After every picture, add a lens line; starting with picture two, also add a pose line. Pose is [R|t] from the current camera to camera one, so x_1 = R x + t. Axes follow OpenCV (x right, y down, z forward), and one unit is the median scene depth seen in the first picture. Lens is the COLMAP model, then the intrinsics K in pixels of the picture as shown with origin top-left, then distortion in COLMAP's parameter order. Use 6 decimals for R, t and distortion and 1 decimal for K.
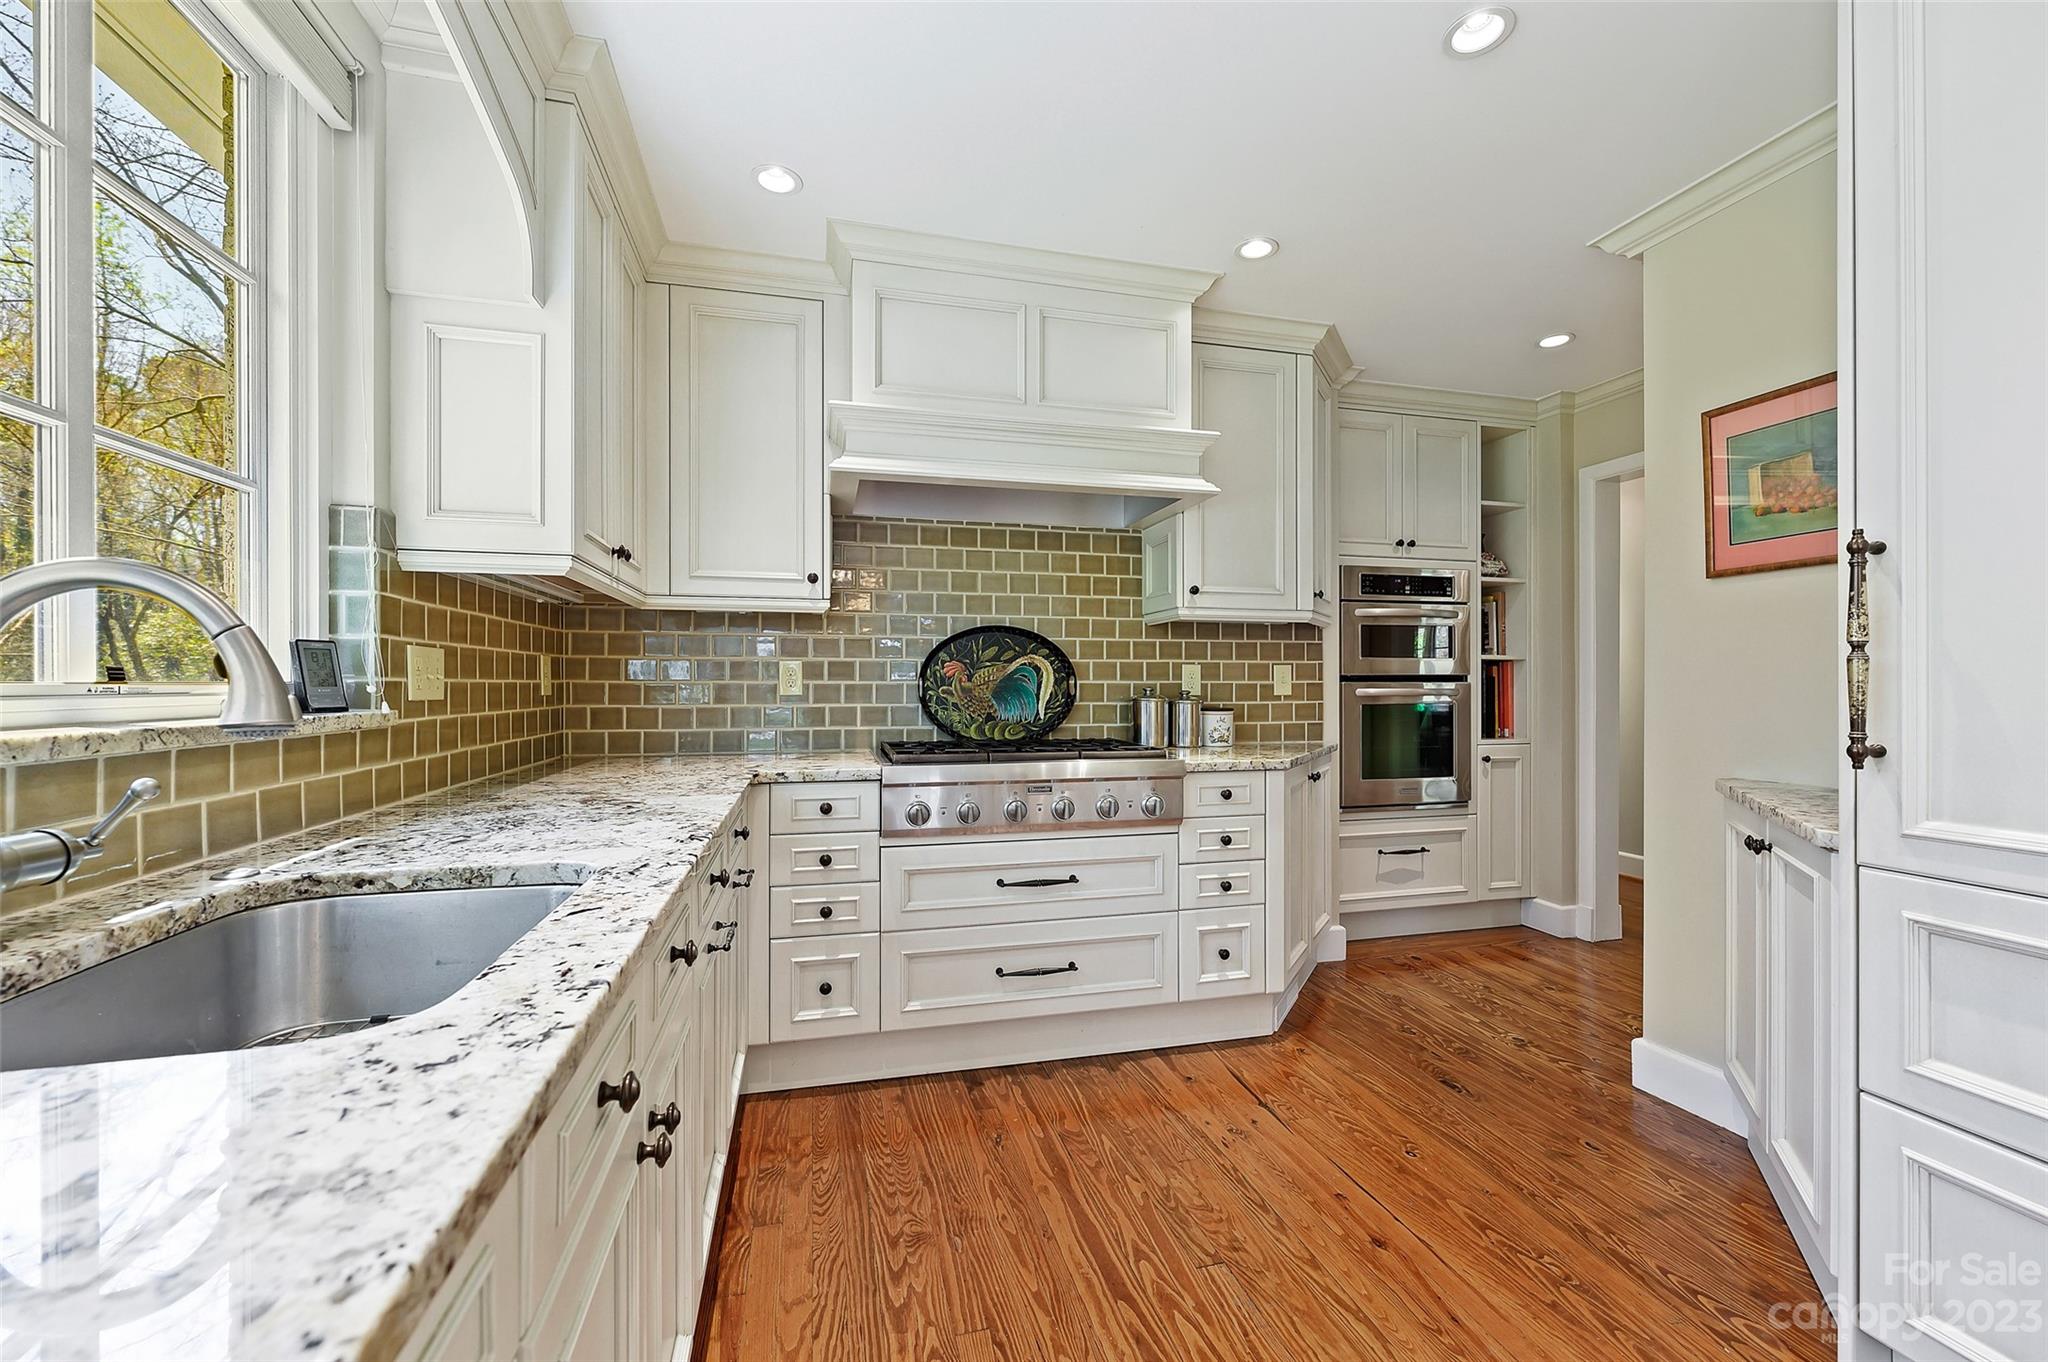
lens RADIAL K [[818.2, 0, 1030.3], [0, 818.2, 687.1], [0, 0, 1]] dist [-0.000167, 0.000371]
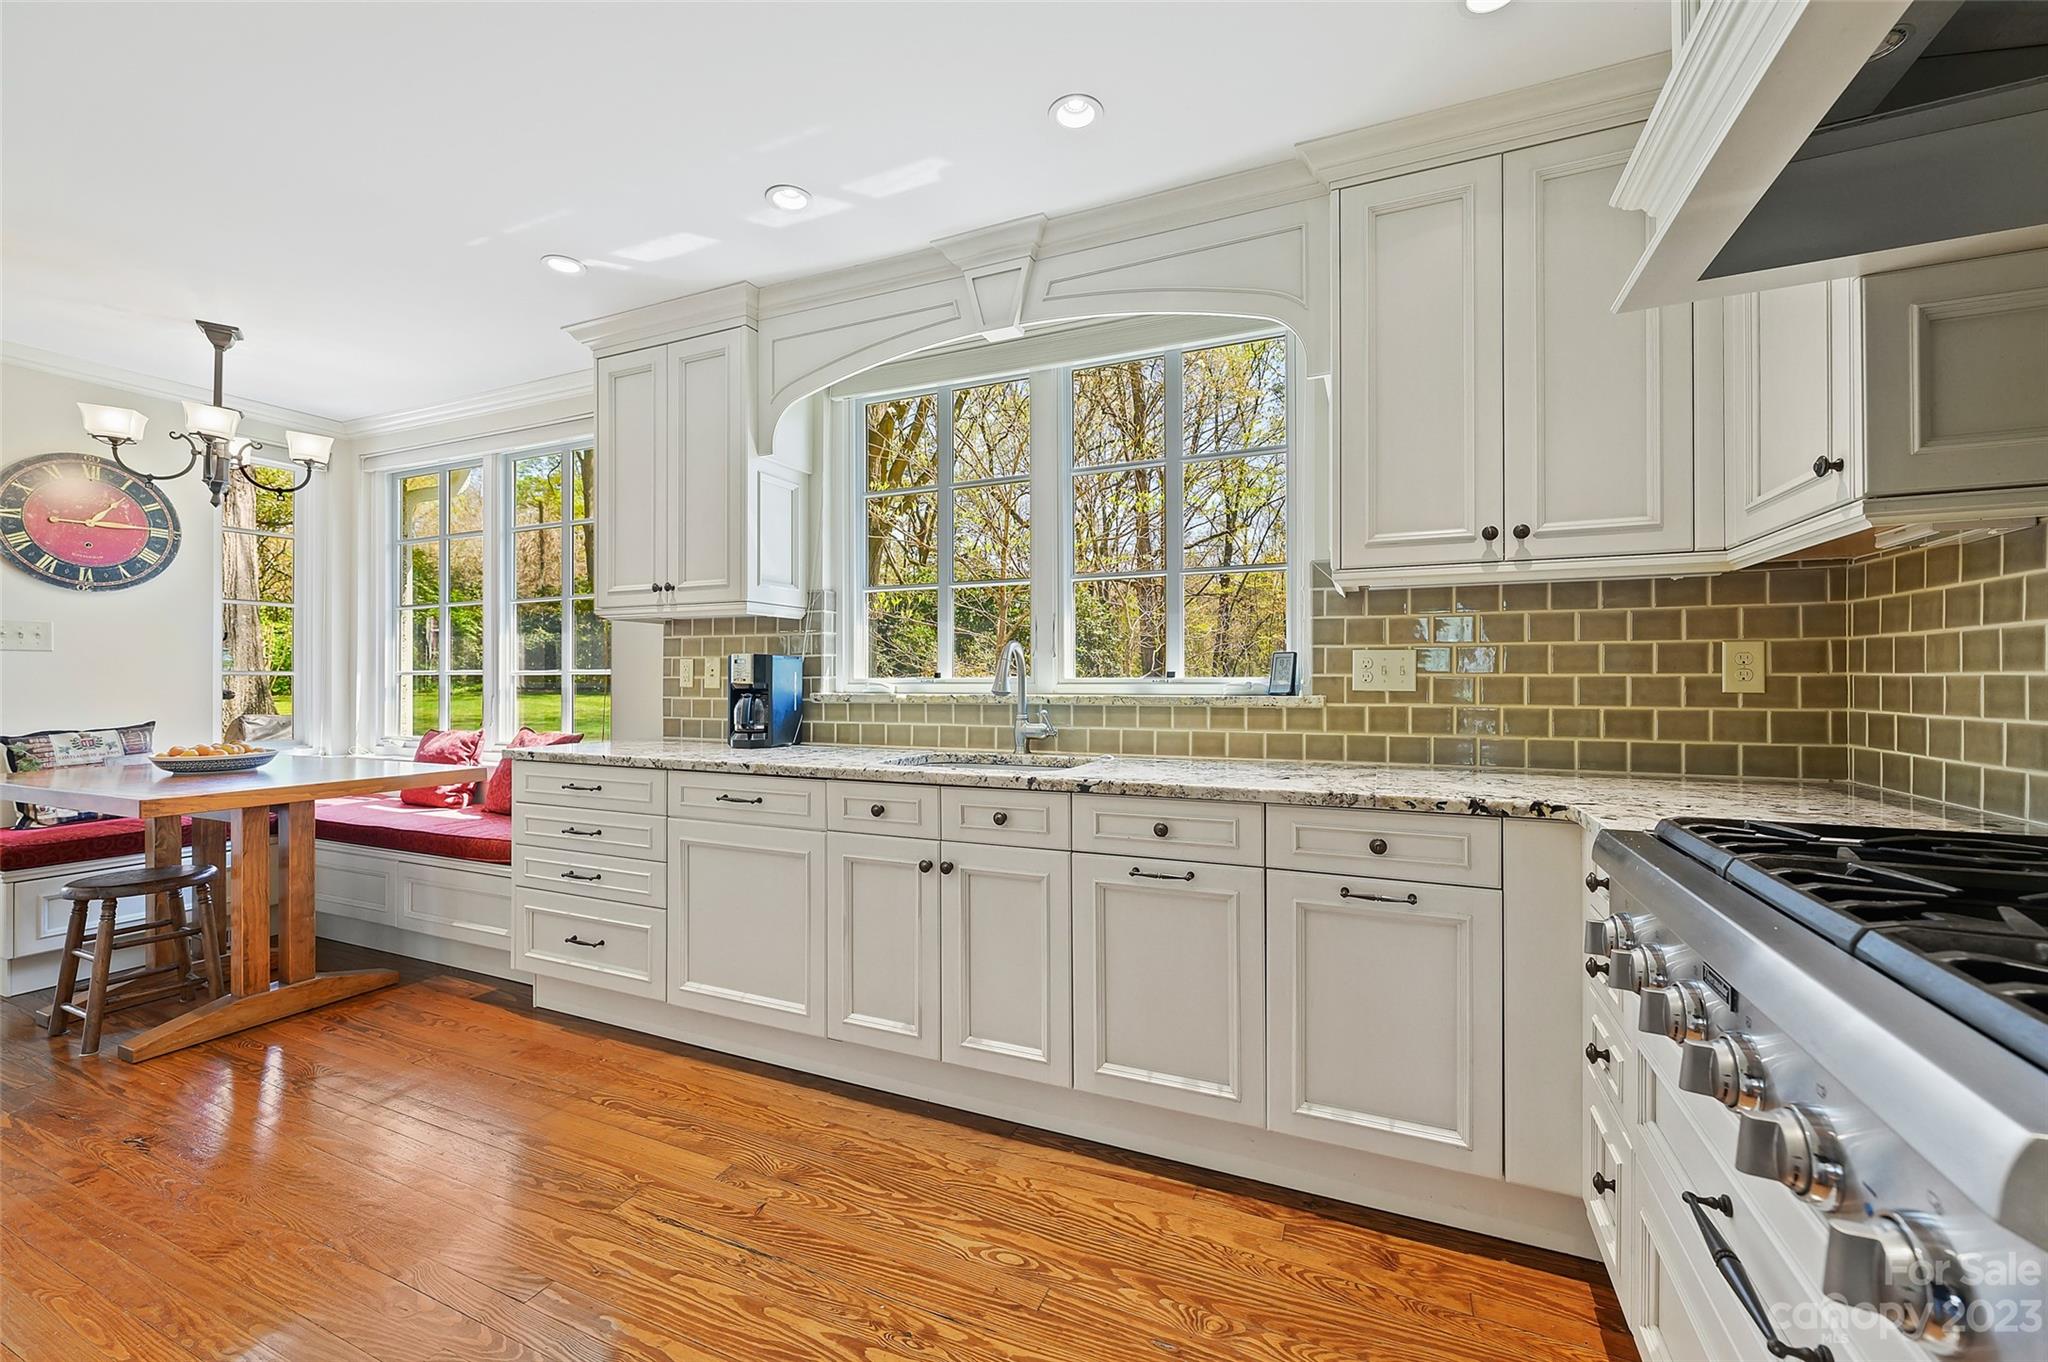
lens RADIAL K [[818.2, 0, 1020.9], [0, 818.2, 678.9], [0, 0, 1]] dist [-0.000167, 0.000371]
pose [[-0.623395, -0.001125, -0.781906, 0.431349], [-0.002943, 0.999995, 0.000907, -0.001796], [0.781902, 0.002867, -0.623395, 0.918816]]
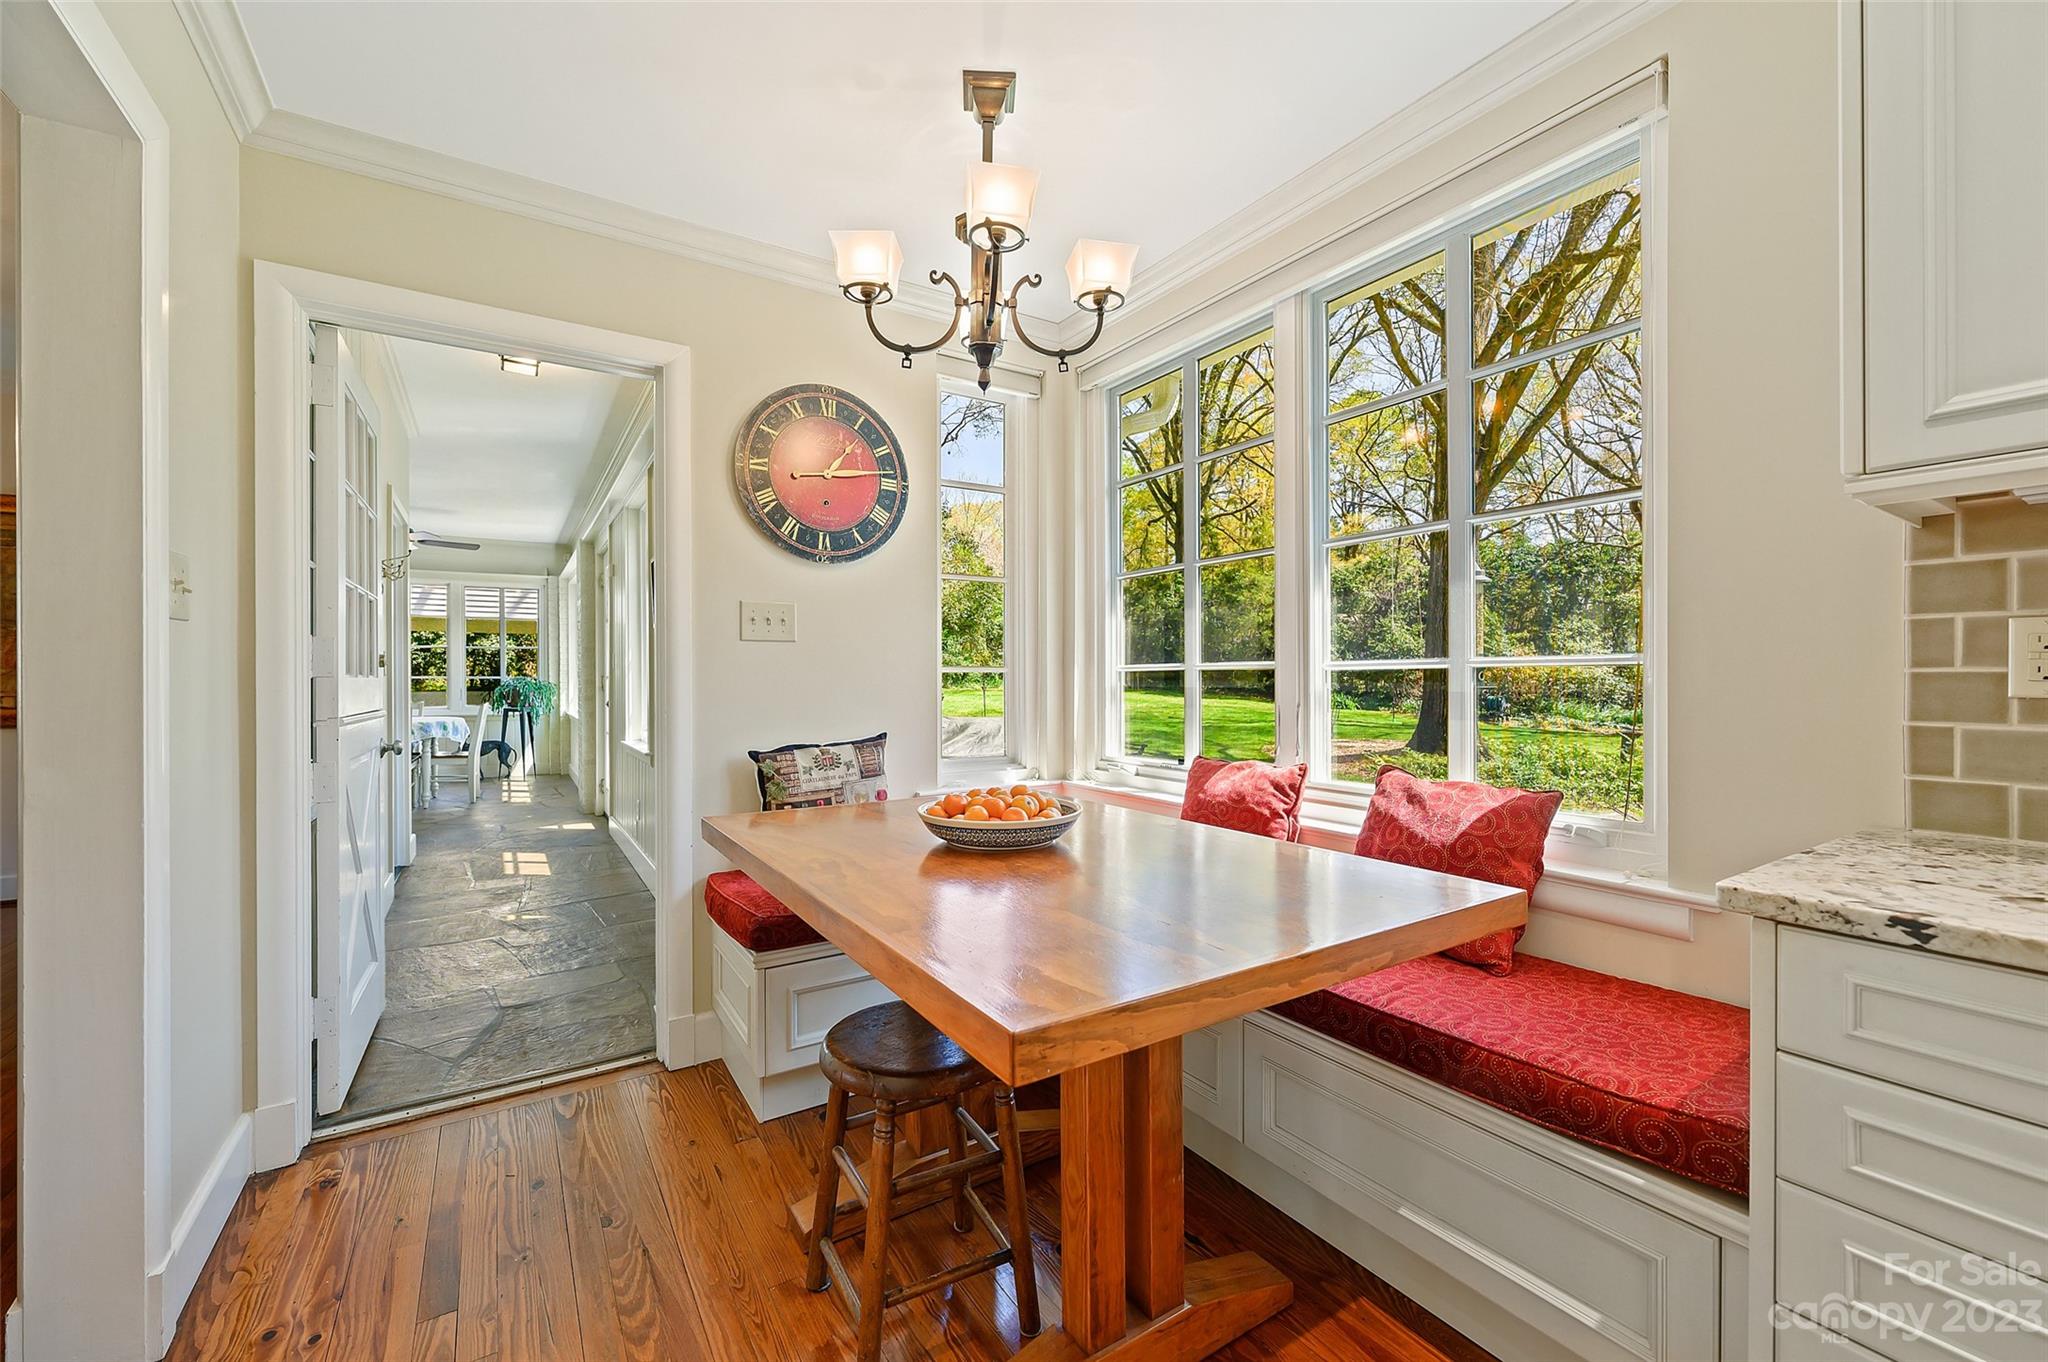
lens RADIAL K [[818.2, 0, 1023.2], [0, 818.2, 678.0], [0, 0, 1]] dist [-0.000167, 0.000371]
pose [[-0.949625, 0.003647, -0.313368, 0.423788], [0.001871, 0.999980, 0.005968, -0.000598], [0.313384, 0.005081, -0.949613, -0.047688]]
